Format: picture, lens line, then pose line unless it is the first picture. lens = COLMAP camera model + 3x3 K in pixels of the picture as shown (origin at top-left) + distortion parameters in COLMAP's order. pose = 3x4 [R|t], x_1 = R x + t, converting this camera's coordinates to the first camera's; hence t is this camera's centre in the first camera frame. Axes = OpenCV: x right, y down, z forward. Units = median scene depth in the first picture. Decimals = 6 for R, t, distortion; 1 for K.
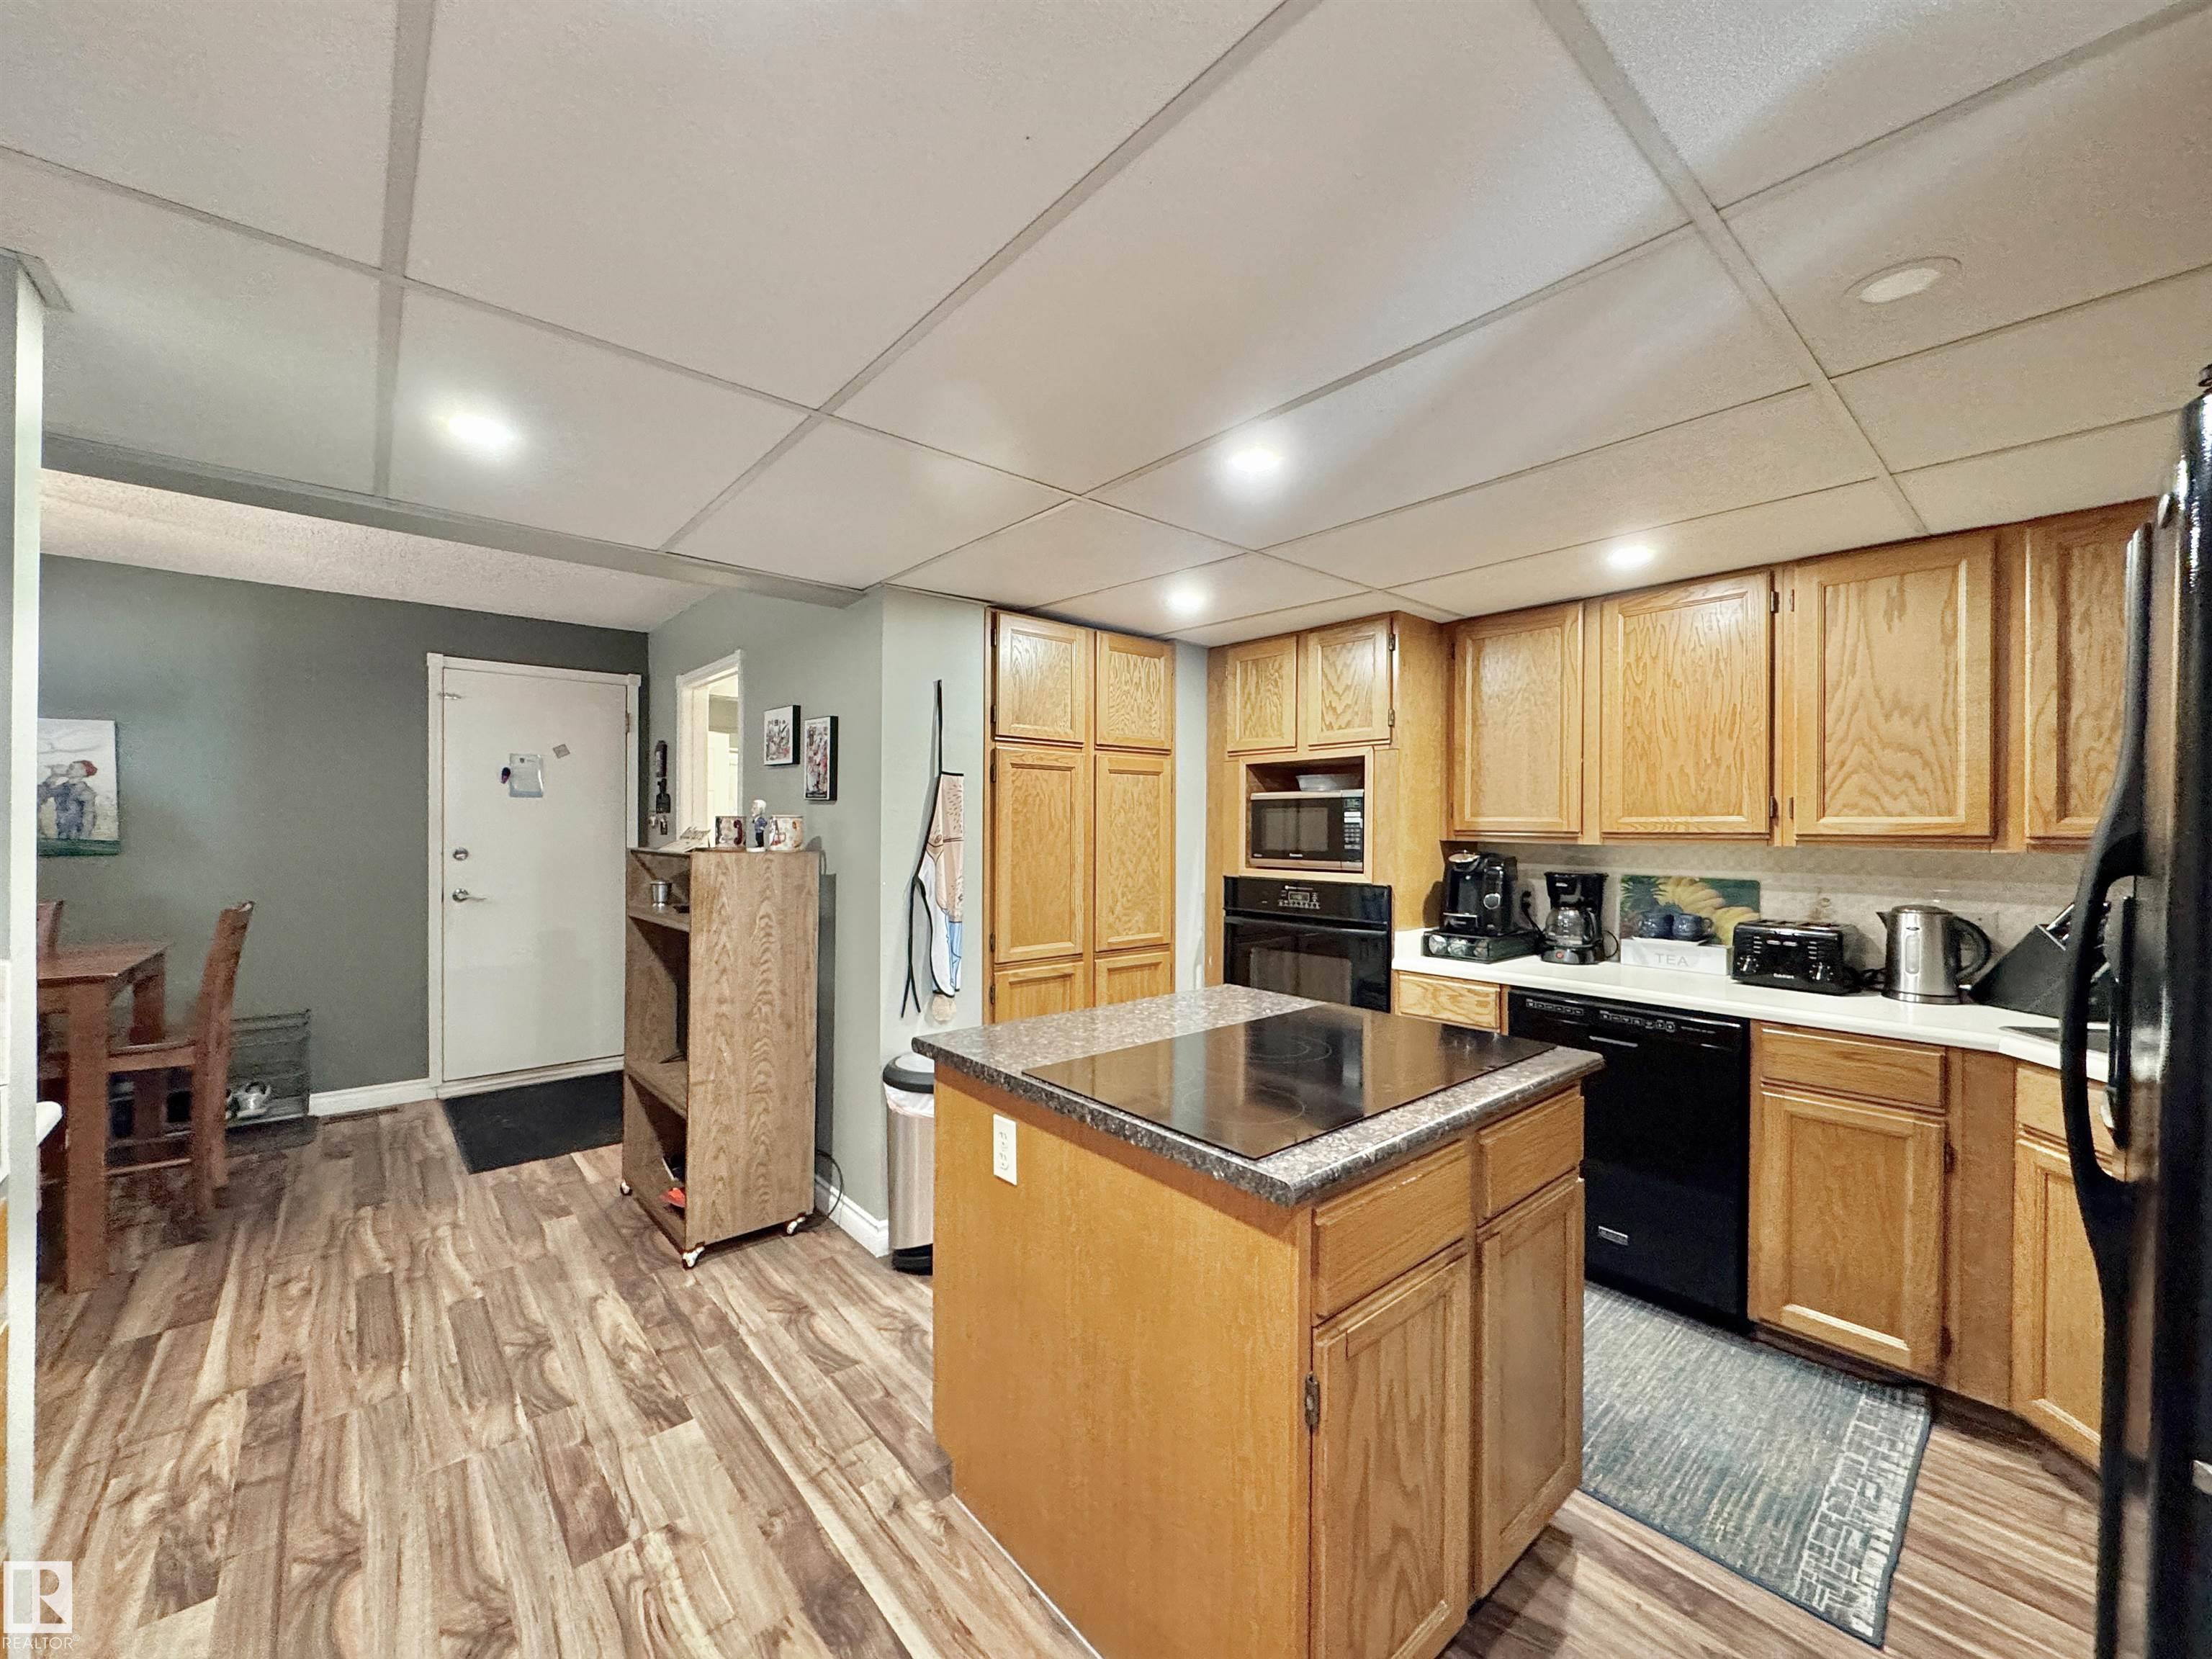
lens RADIAL K [[882.5, 0, 1104.6], [0, 882.5, 826.4], [0, 0, 1]] dist [-0.003399, 0.000587]
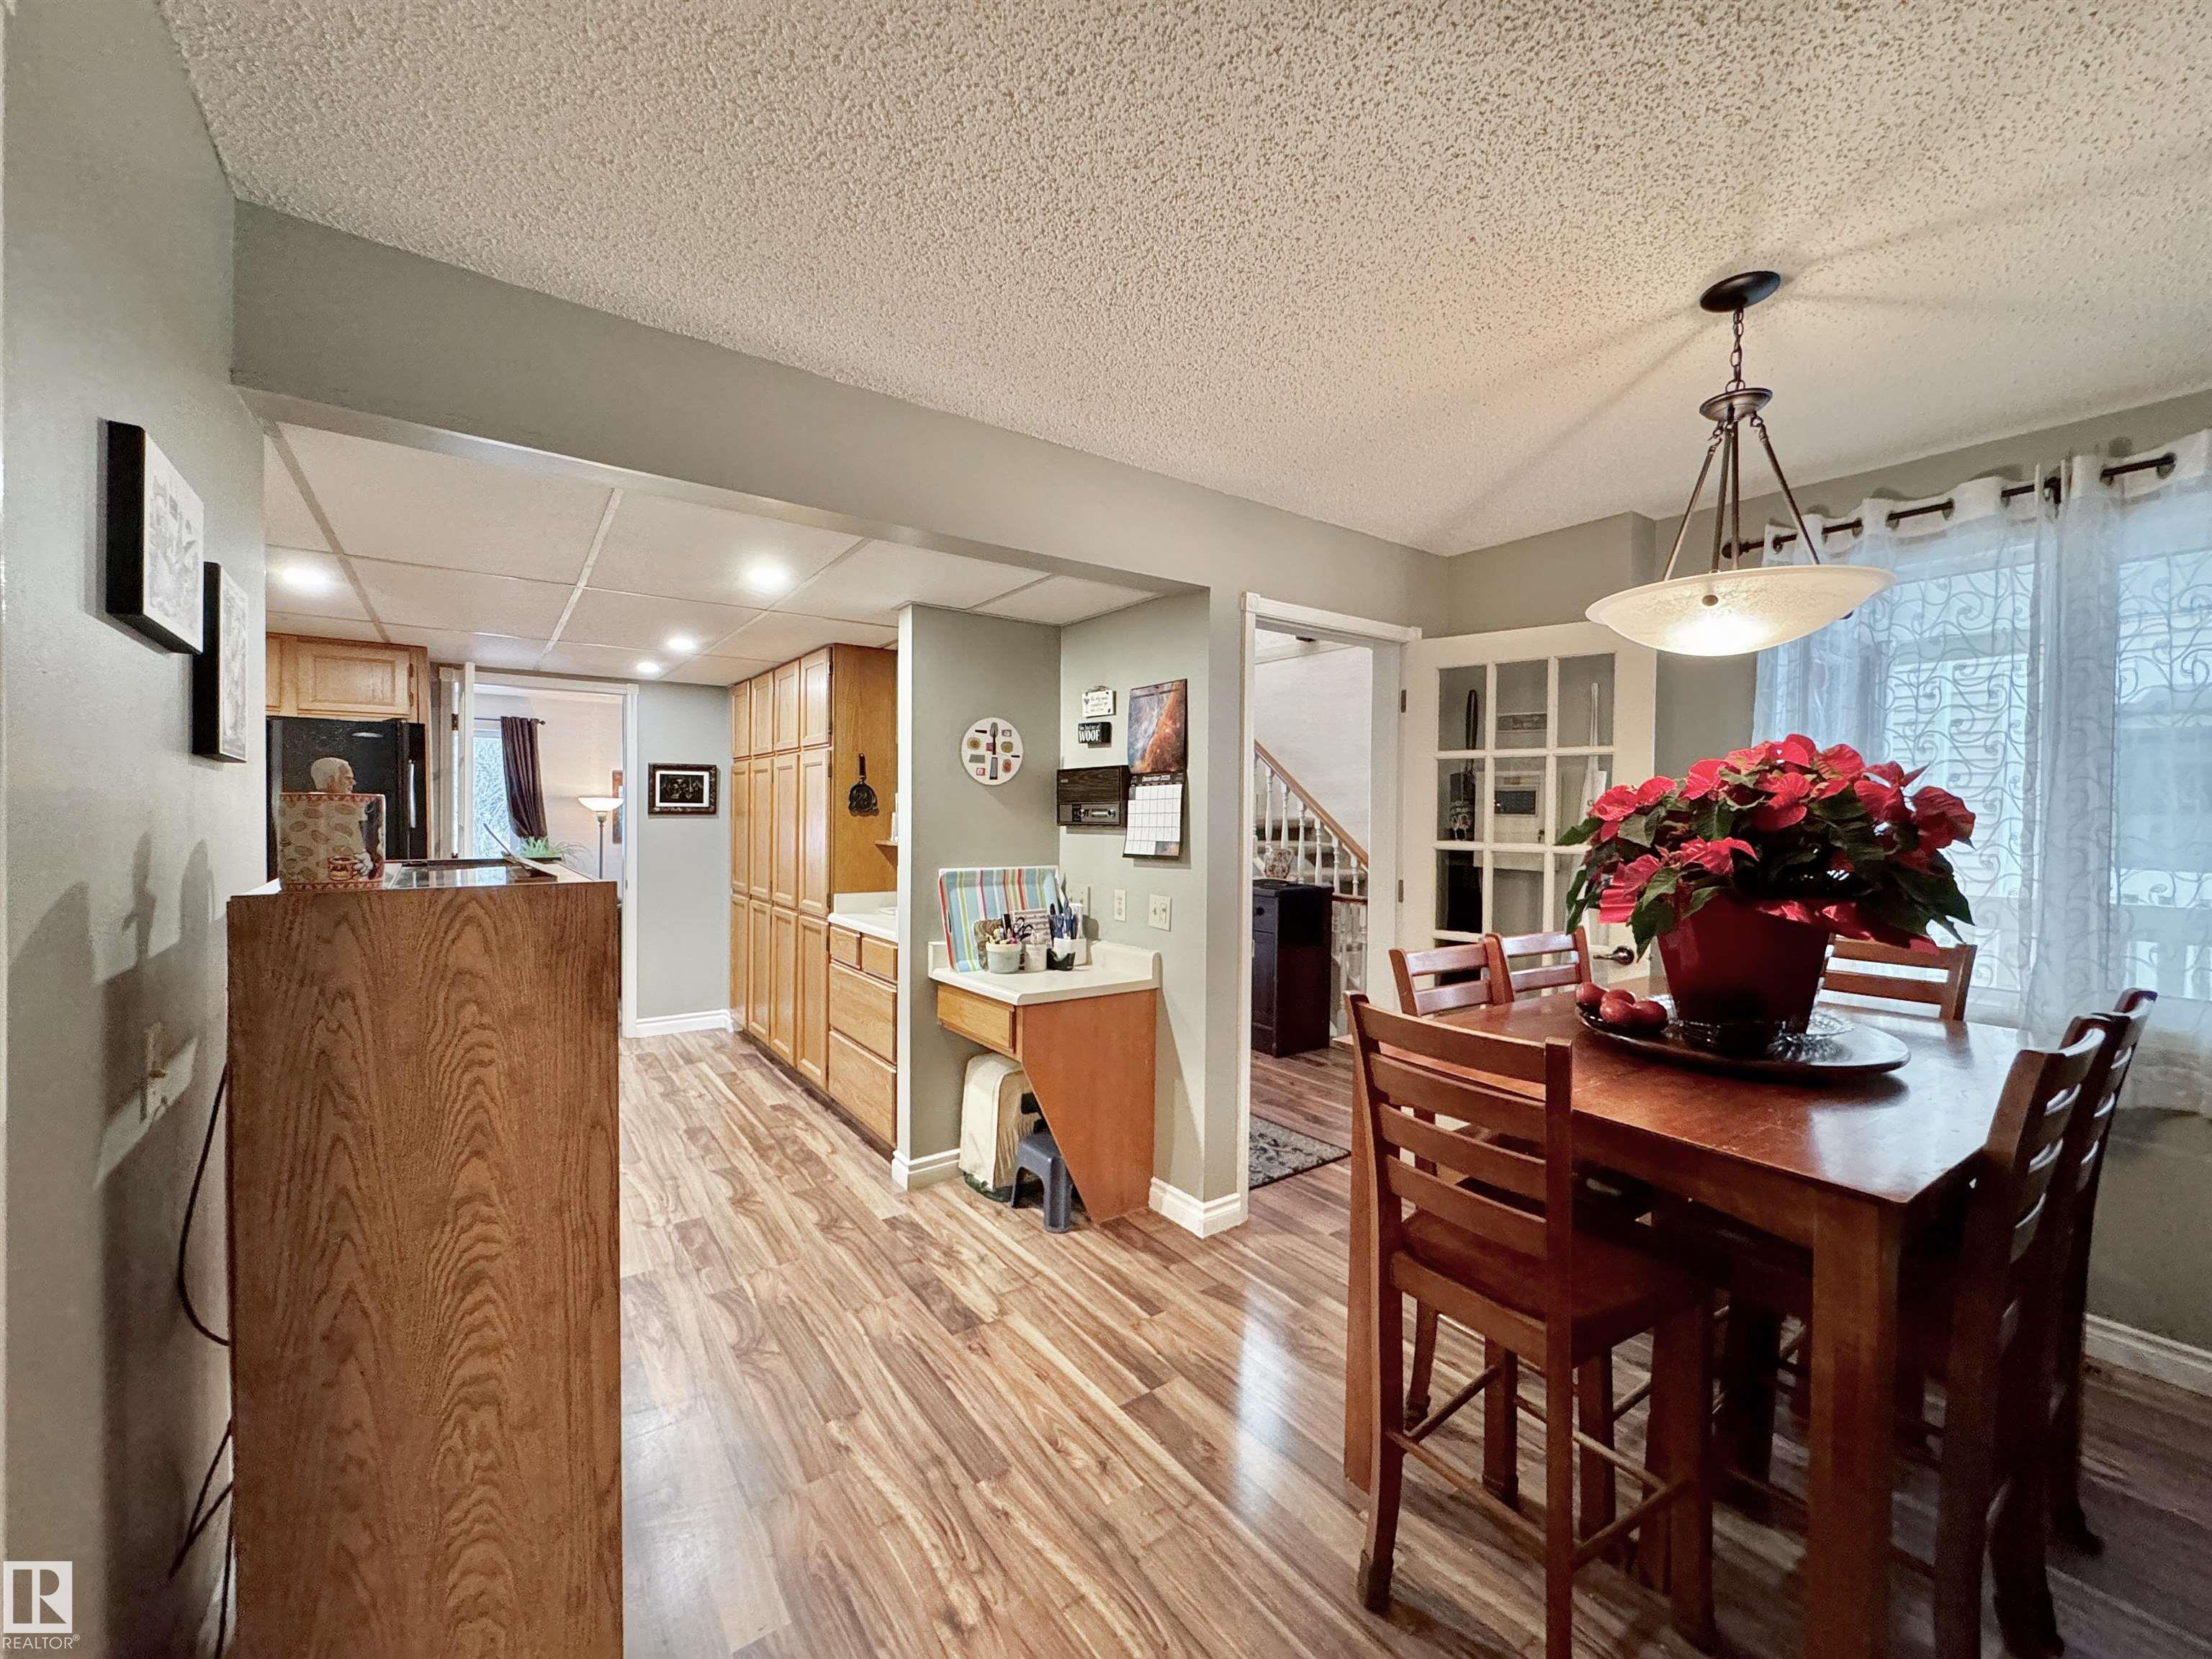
lens RADIAL K [[882.5, 0, 1104.6], [0, 882.5, 826.4], [0, 0, 1]] dist [-0.003399, 0.000587]
pose [[-0.995729, -0.020433, 0.090039, -1.107650], [-0.018800, 0.999644, 0.018946, -0.016553], [-0.090394, 0.017172, -0.995758, 1.915197]]
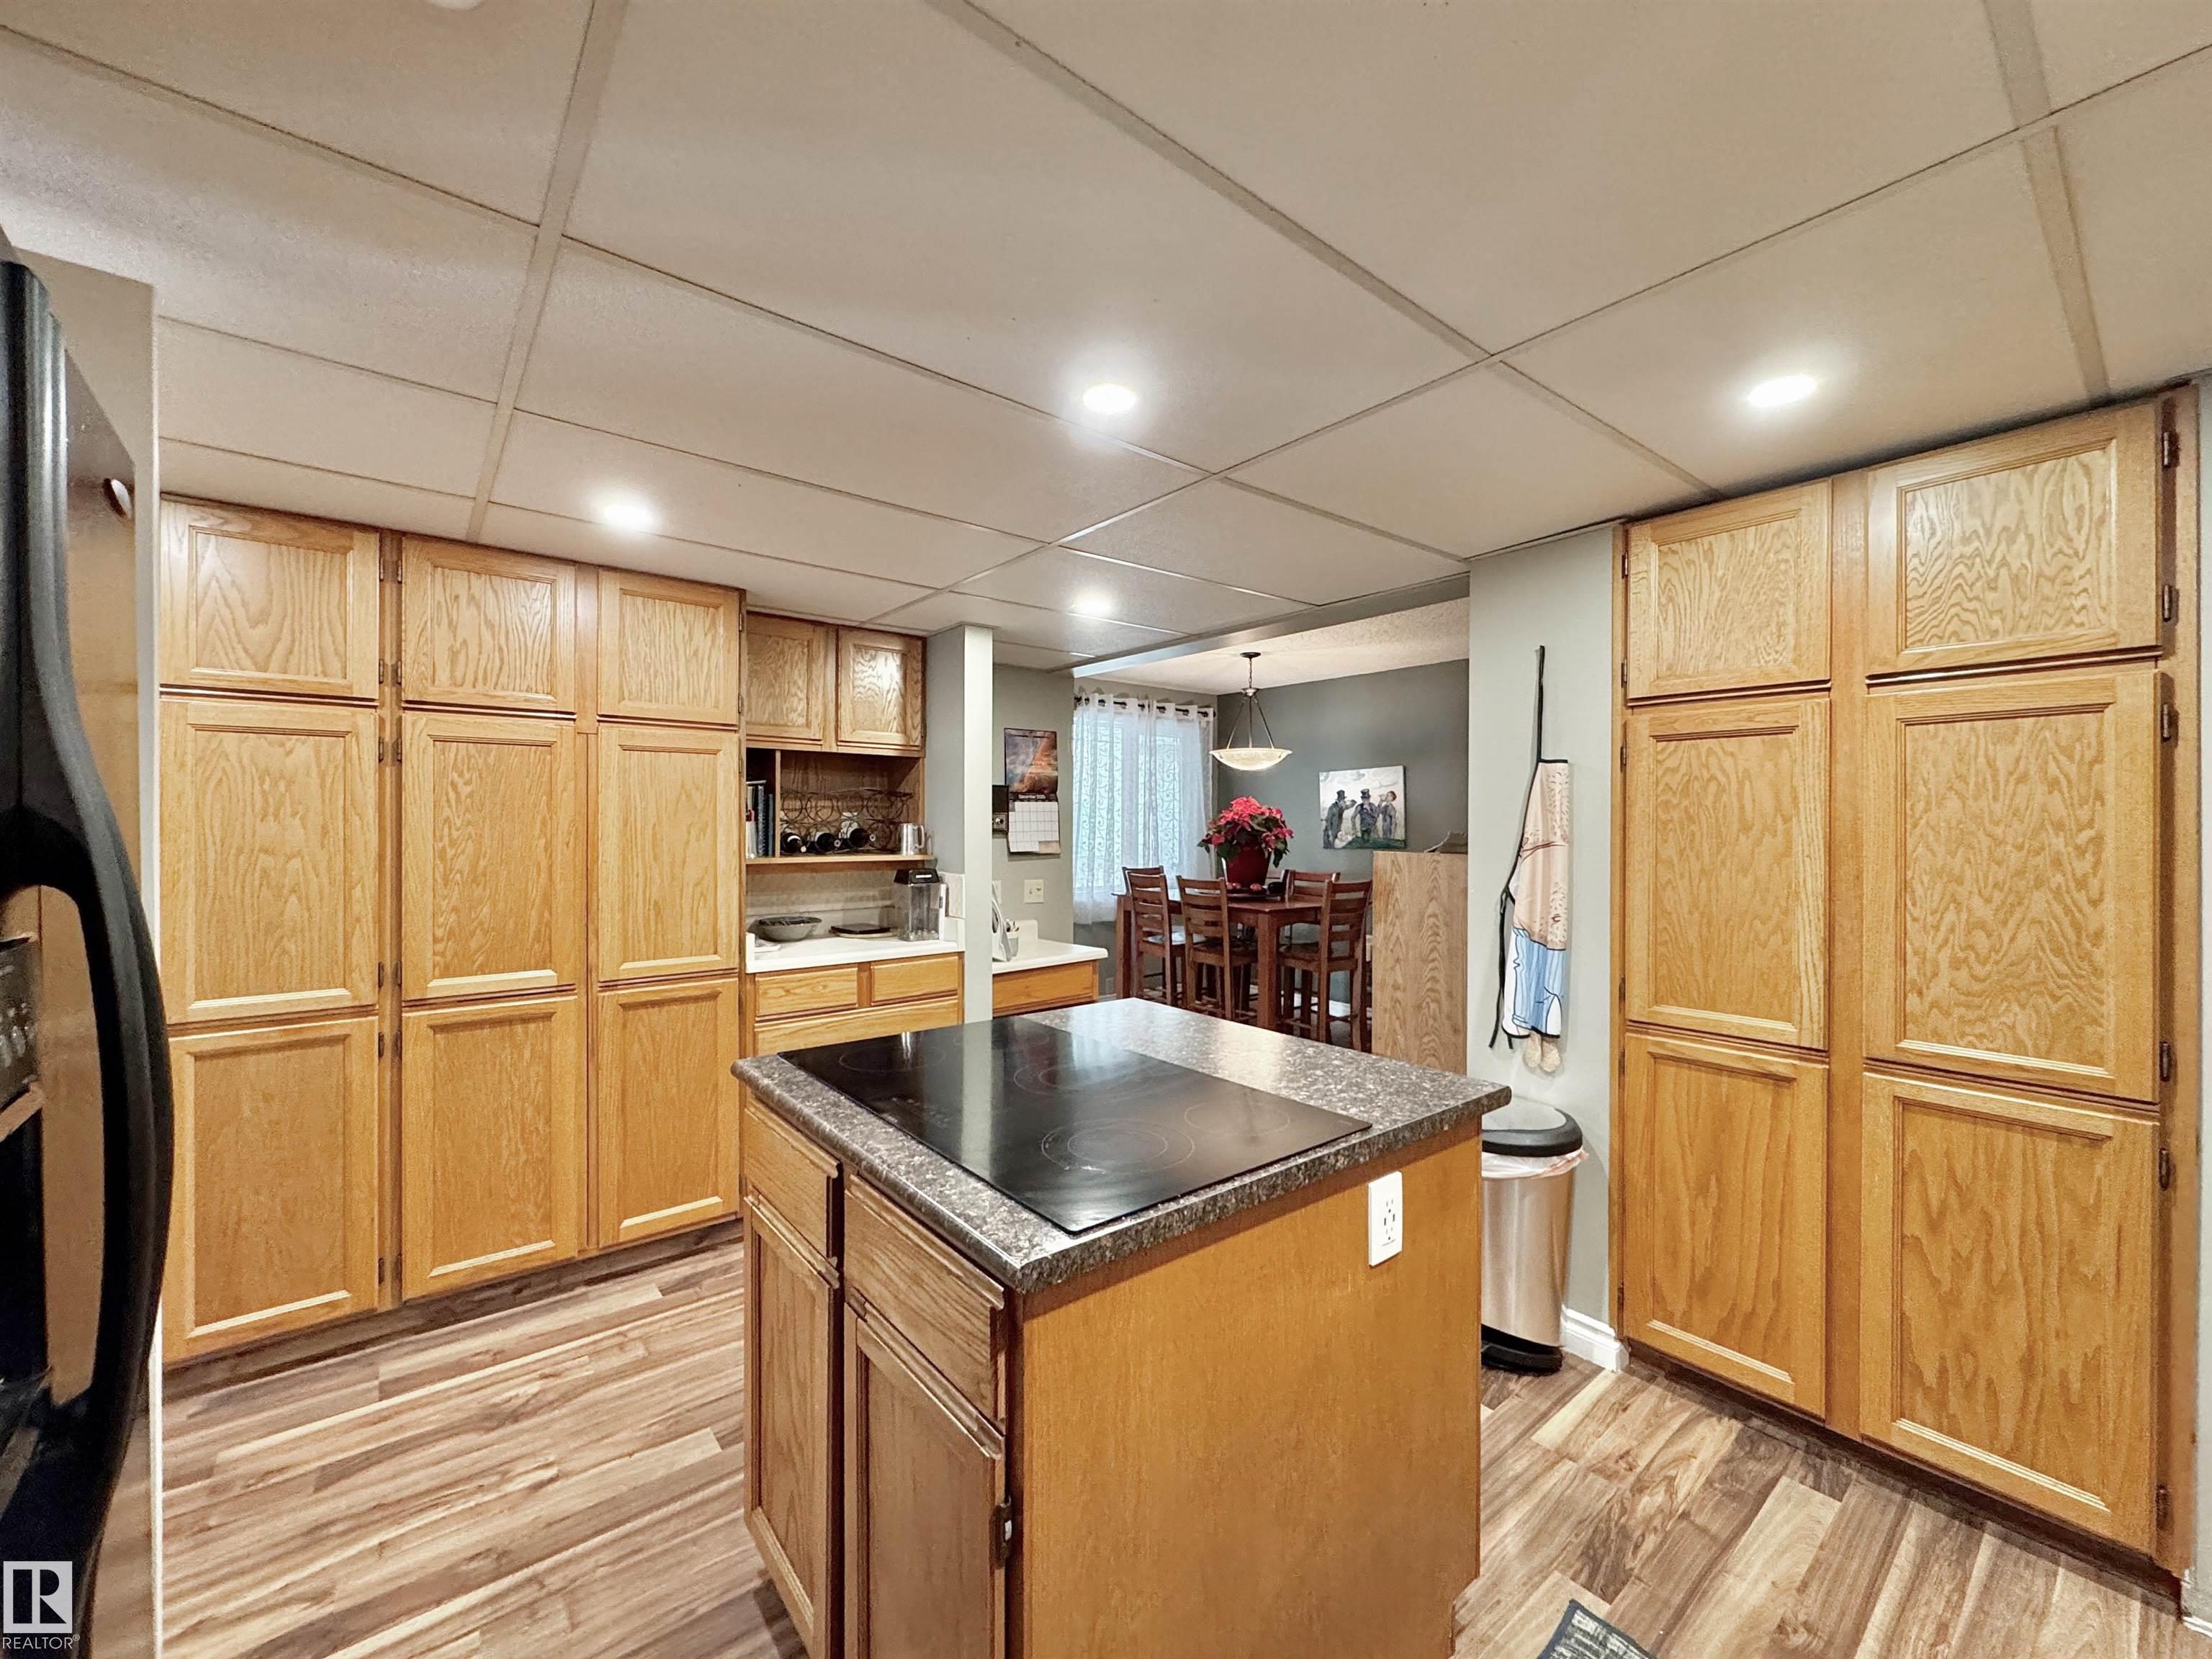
lens RADIAL K [[882.5, 0, 1104.6], [0, 882.5, 826.4], [0, 0, 1]] dist [-0.003399, 0.000587]
pose [[-0.033376, -0.006400, -0.999422, 0.802416], [-0.006315, 0.999961, -0.006193, 0.008523], [0.999423, 0.006105, -0.033415, 0.799190]]
